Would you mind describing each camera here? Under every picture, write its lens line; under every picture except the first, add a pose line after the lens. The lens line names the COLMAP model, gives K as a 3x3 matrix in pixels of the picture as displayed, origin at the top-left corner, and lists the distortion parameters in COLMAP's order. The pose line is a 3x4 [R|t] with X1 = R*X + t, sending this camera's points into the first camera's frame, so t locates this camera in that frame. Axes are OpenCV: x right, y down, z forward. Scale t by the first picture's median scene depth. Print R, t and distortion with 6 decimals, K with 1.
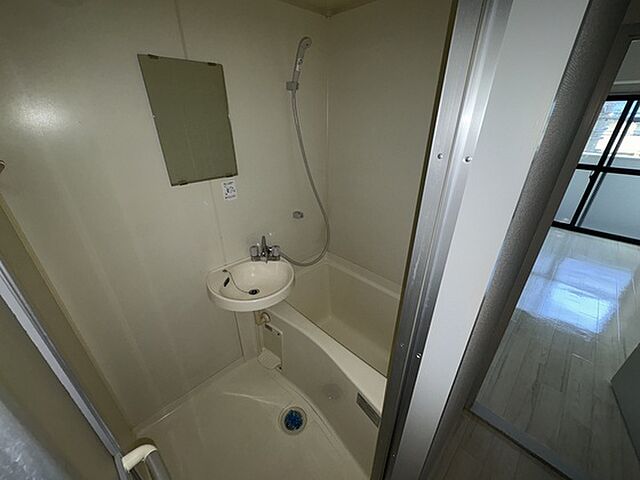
lens RADIAL K [[256.3, 0, 318.8], [0, 256.3, 238.7], [0, 0, 1]] dist [0.003692, 0.000285]
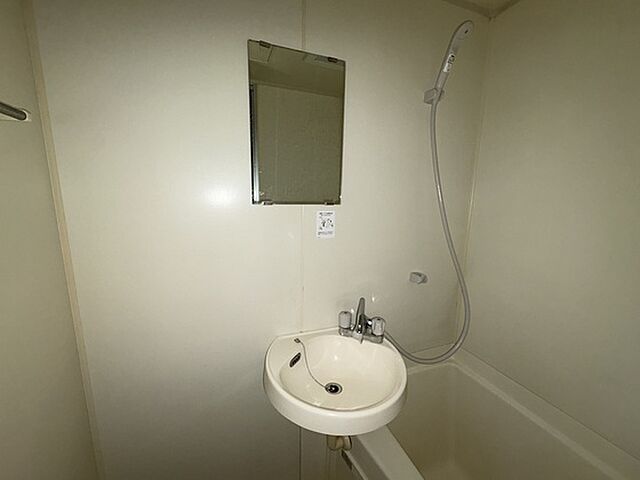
lens RADIAL K [[256.3, 0, 318.8], [0, 256.3, 238.7], [0, 0, 1]] dist [0.003692, 0.000285]
pose [[0.919005, 0.086822, -0.384567, -0.085040], [-0.192046, 0.950480, -0.244348, 0.027196], [0.344308, 0.298411, 0.890170, 0.355398]]
